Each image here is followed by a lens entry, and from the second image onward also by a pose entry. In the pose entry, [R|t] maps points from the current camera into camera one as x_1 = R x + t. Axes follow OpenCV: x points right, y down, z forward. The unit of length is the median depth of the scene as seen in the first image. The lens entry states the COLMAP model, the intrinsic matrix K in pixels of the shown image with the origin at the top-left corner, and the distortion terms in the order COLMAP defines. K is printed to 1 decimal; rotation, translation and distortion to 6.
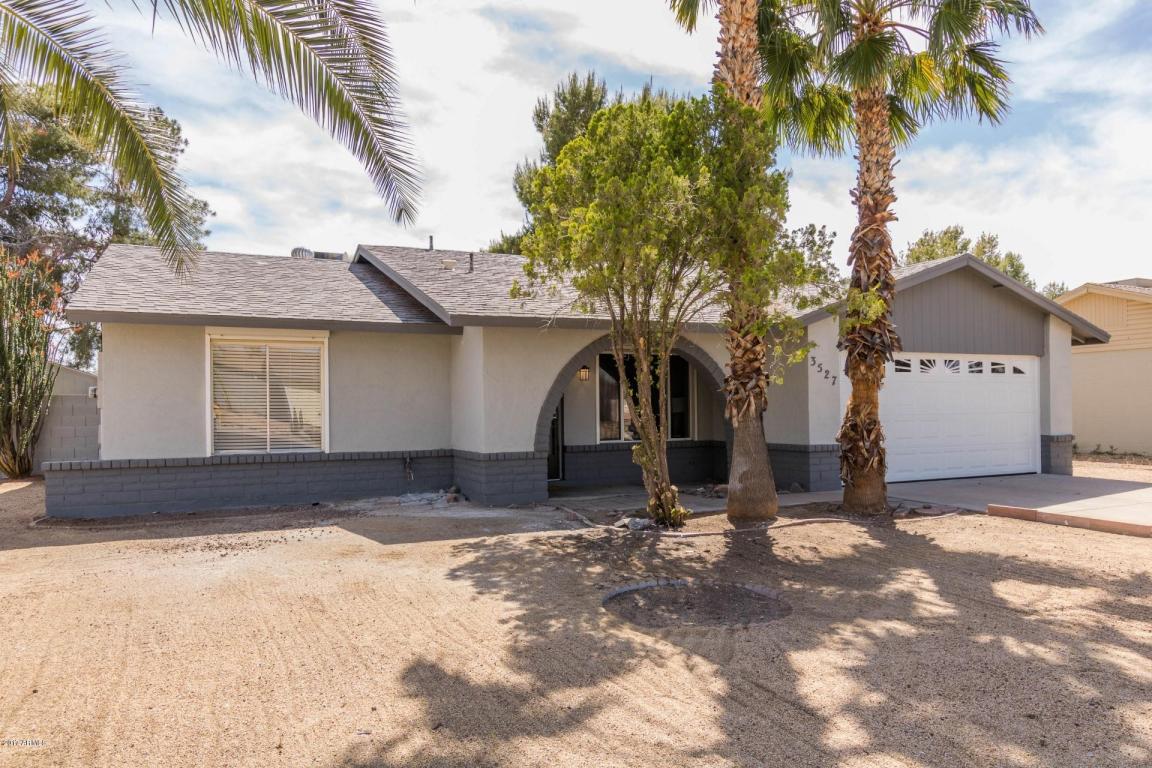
lens RADIAL K [[821.7, 0, 578.0], [0, 821.7, 405.8], [0, 0, 1]] dist [0.003740, 0.000390]
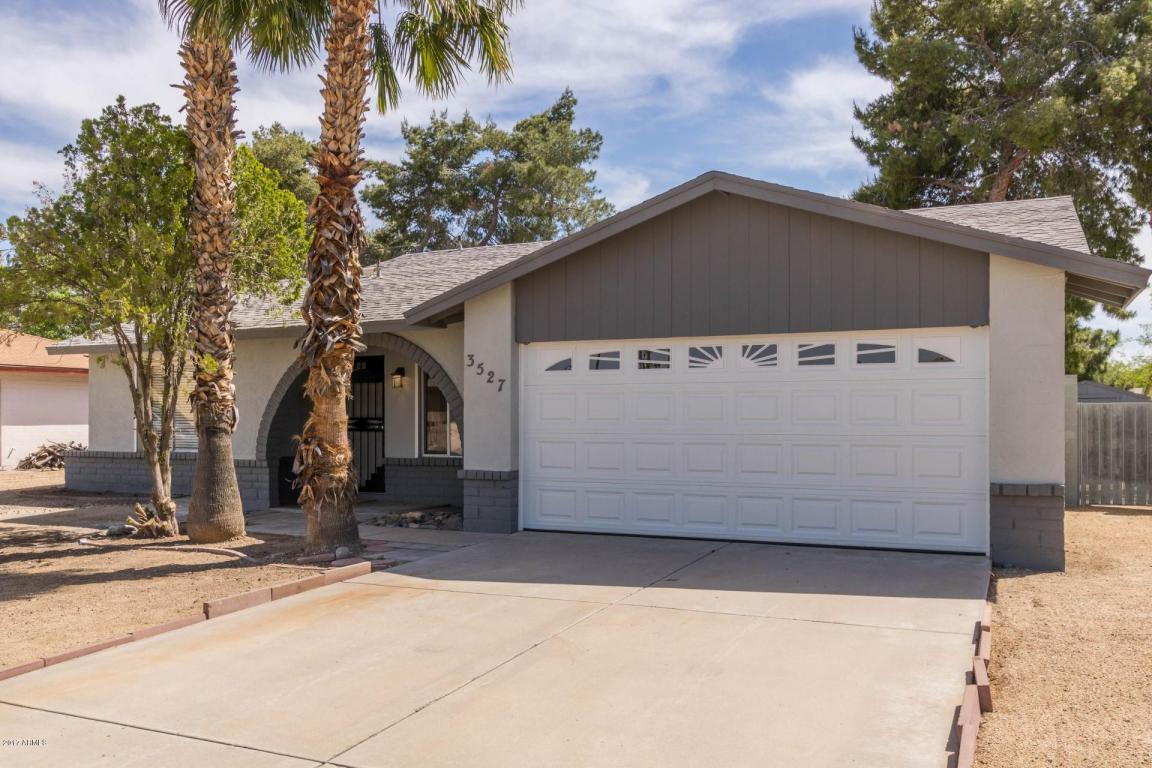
lens RADIAL K [[952.9, 0, 555.6], [0, 952.9, 404.4], [0, 0, 1]] dist [-0.008665, 0.004722]
pose [[0.624354, 0.001983, -0.781139, 0.951364], [-0.000661, 0.999998, 0.002010, -0.014262], [0.781141, -0.000739, 0.624354, 0.470756]]
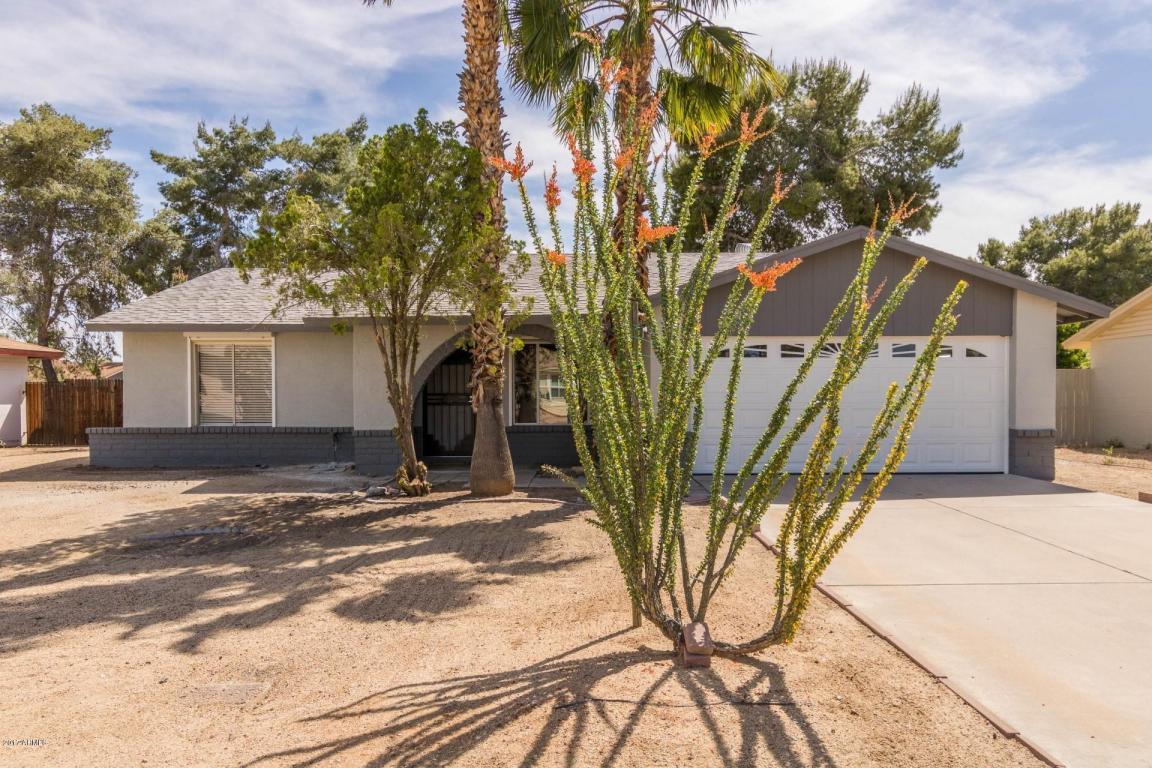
lens RADIAL K [[827.4, 0, 572.9], [0, 827.4, 401.0], [0, 0, 1]] dist [0.009433, 0.003803]
pose [[0.903215, 0.011295, -0.429040, 0.582873], [-0.004849, 0.999858, 0.016116, -0.005208], [0.429161, -0.012476, 0.903142, 0.035773]]
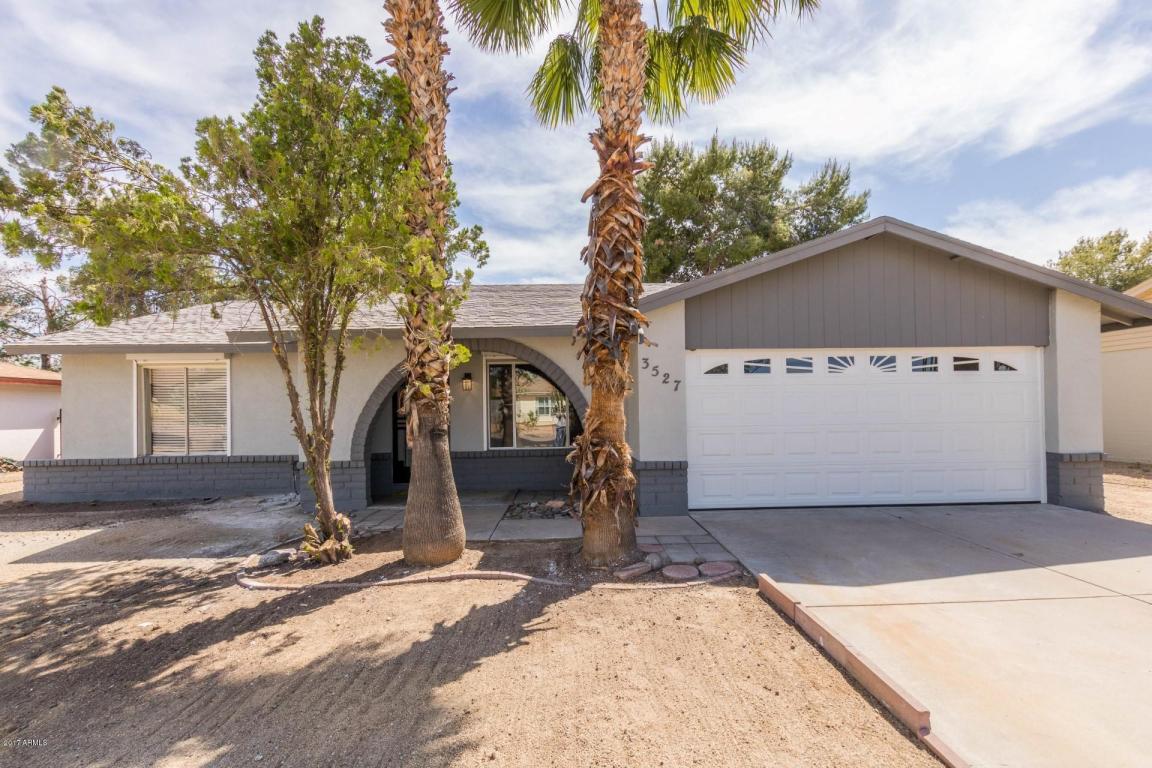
lens RADIAL K [[534.0, 0, 576.2], [0, 534.0, 403.4], [0, 0, 1]] dist [0.001900, -0.001353]
pose [[0.914467, -0.007765, -0.404585, 0.411910], [0.006650, 0.999969, -0.004160, -0.010226], [0.404605, 0.001114, 0.914491, 0.428783]]
